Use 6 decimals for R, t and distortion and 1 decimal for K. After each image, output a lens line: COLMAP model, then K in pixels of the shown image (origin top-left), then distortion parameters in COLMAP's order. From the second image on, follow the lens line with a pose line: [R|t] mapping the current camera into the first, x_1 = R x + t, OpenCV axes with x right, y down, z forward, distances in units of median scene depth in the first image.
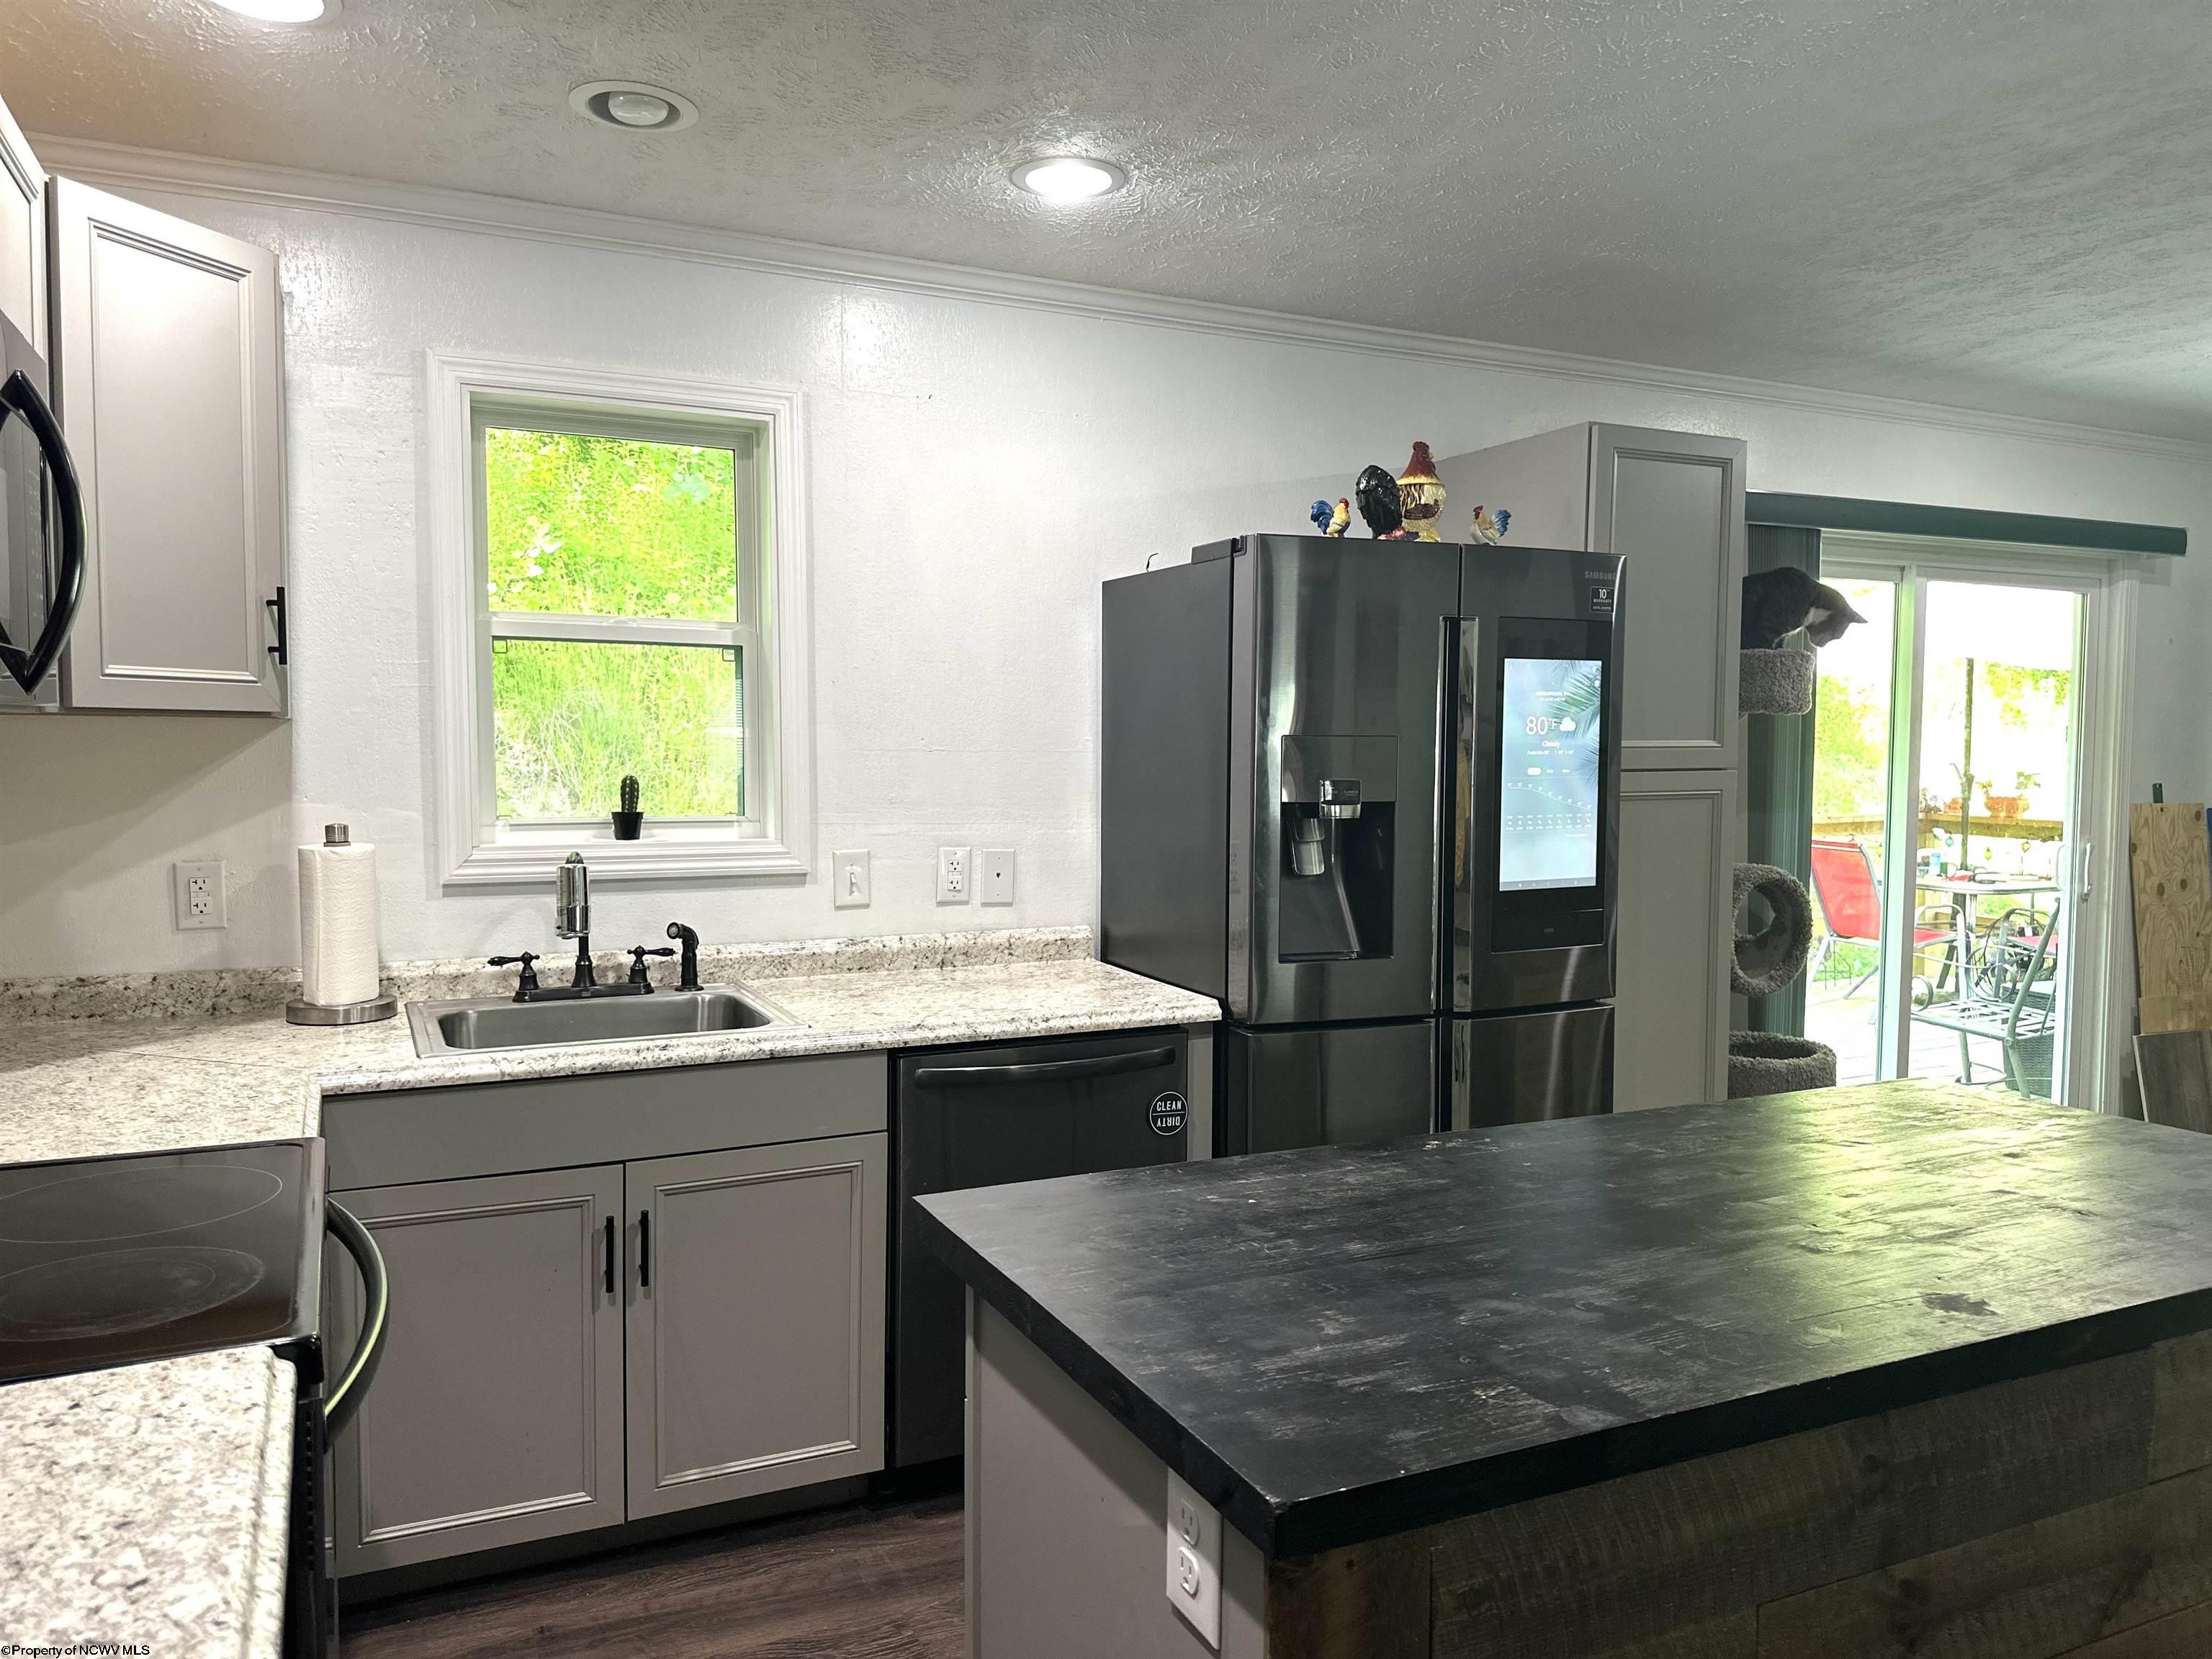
lens RADIAL K [[1555.0, 0, 1099.9], [0, 1555.0, 829.8], [0, 0, 1]] dist [0.107979, -0.137252]
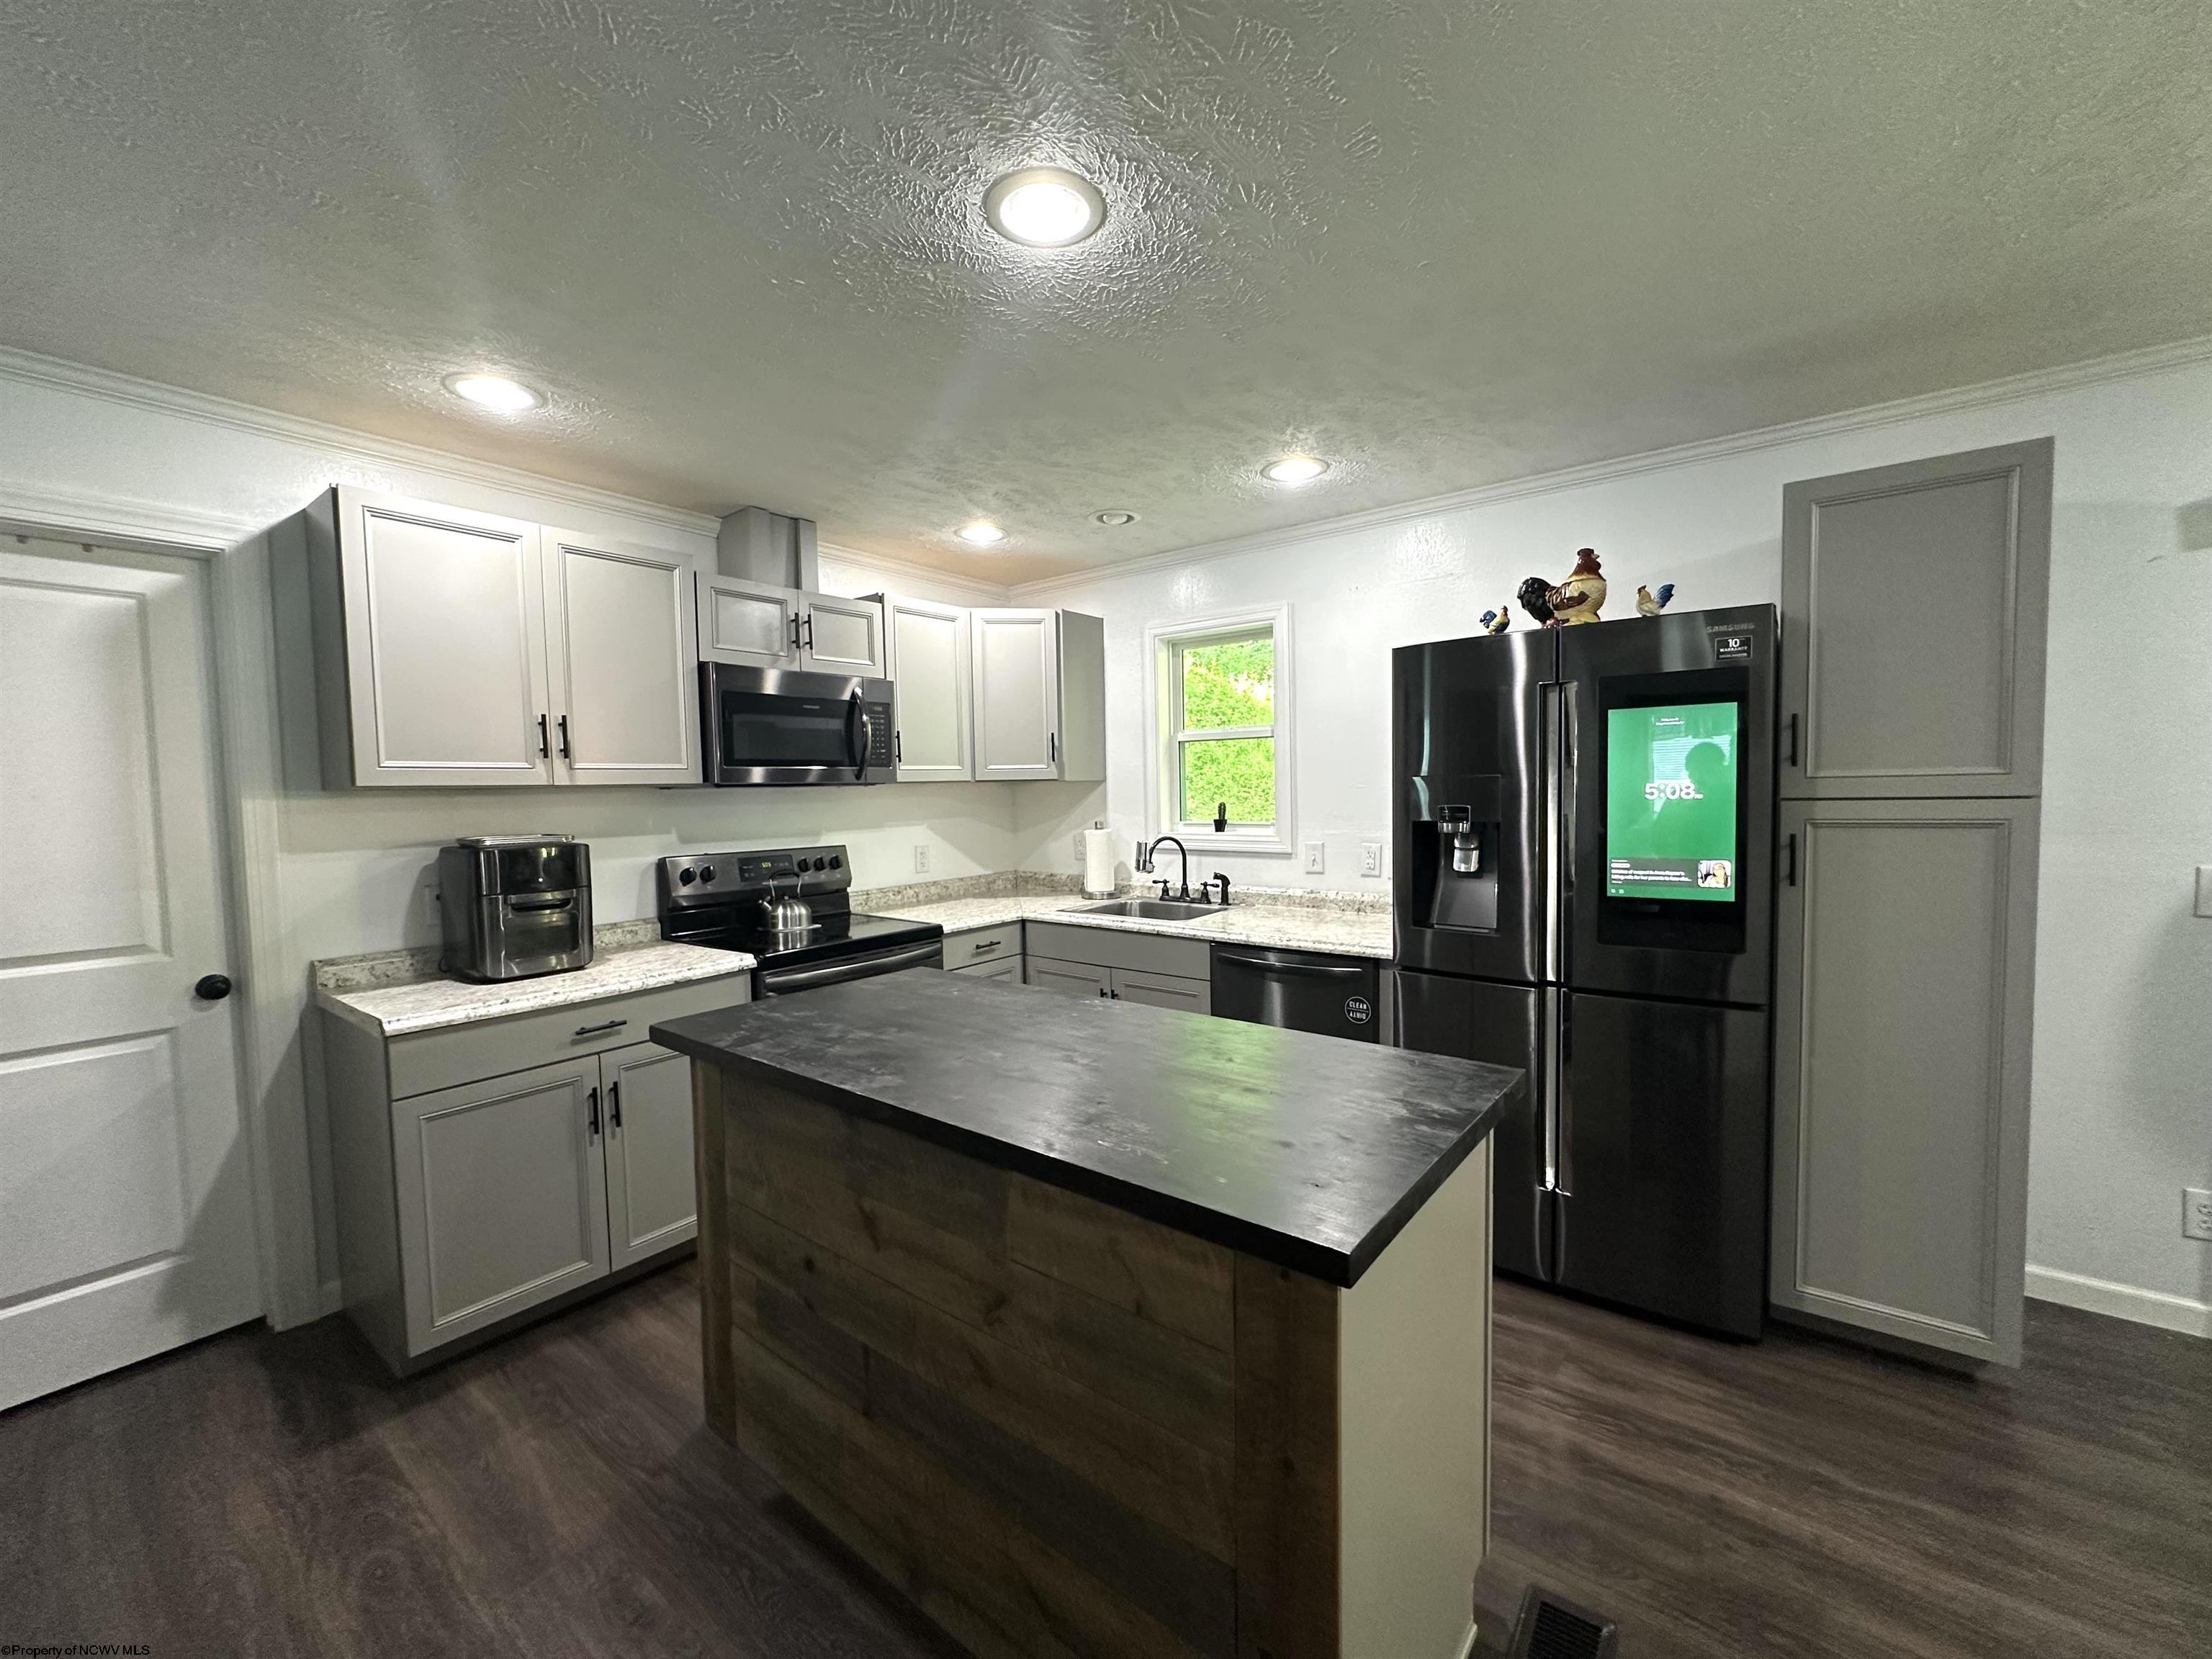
lens RADIAL K [[888.1, 0, 1106.0], [0, 888.1, 829.5], [0, 0, 1]] dist [-0.009808, -0.000150]
pose [[0.444879, 0.030391, -0.895075, 0.723726], [-0.029410, 0.999381, 0.019315, -0.016419], [0.895108, 0.017731, 0.445497, 0.335032]]
